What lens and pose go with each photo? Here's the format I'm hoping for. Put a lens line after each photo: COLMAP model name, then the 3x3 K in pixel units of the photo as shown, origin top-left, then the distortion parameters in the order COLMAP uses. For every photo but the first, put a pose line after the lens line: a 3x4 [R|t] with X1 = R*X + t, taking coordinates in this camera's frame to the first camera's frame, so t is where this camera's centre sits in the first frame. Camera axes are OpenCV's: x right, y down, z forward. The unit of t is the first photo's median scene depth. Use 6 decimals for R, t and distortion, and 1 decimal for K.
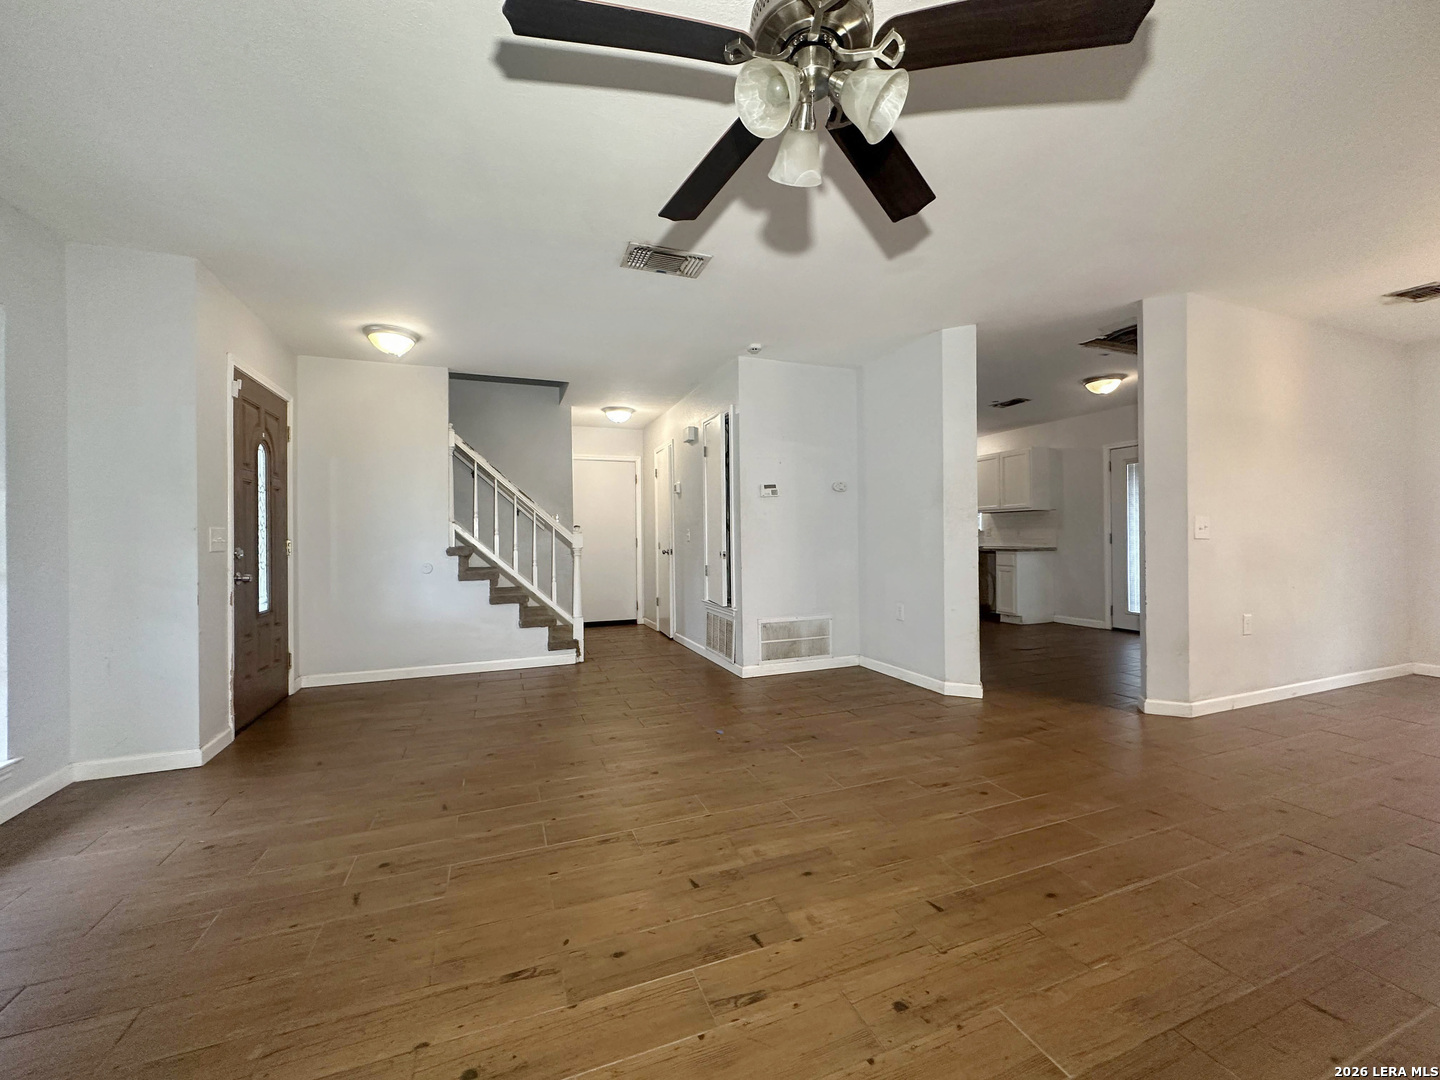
lens RADIAL K [[582.8, 0, 720.0], [0, 582.8, 540.0], [0, 0, 1]] dist [-0.000917, -0.000060]
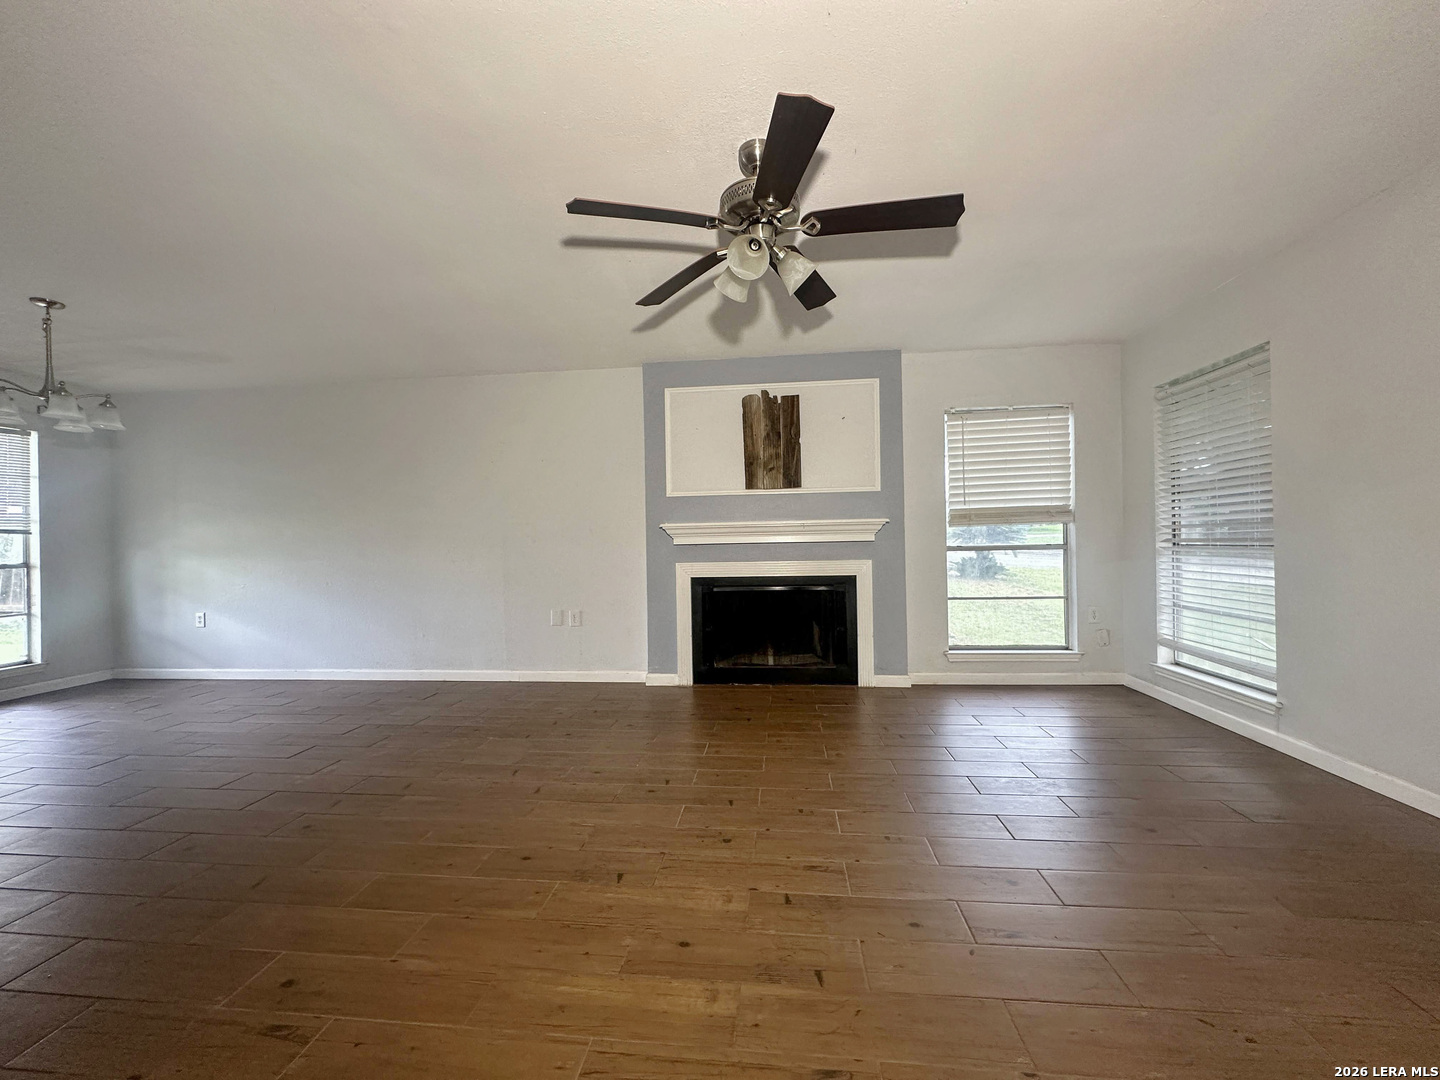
lens RADIAL K [[582.8, 0, 720.0], [0, 582.8, 540.0], [0, 0, 1]] dist [-0.000917, -0.000060]
pose [[-0.893572, 0.031079, 0.447842, -0.280805], [0.031781, 0.999477, -0.005949, -0.001982], [-0.447793, 0.008917, -0.894093, 1.670736]]
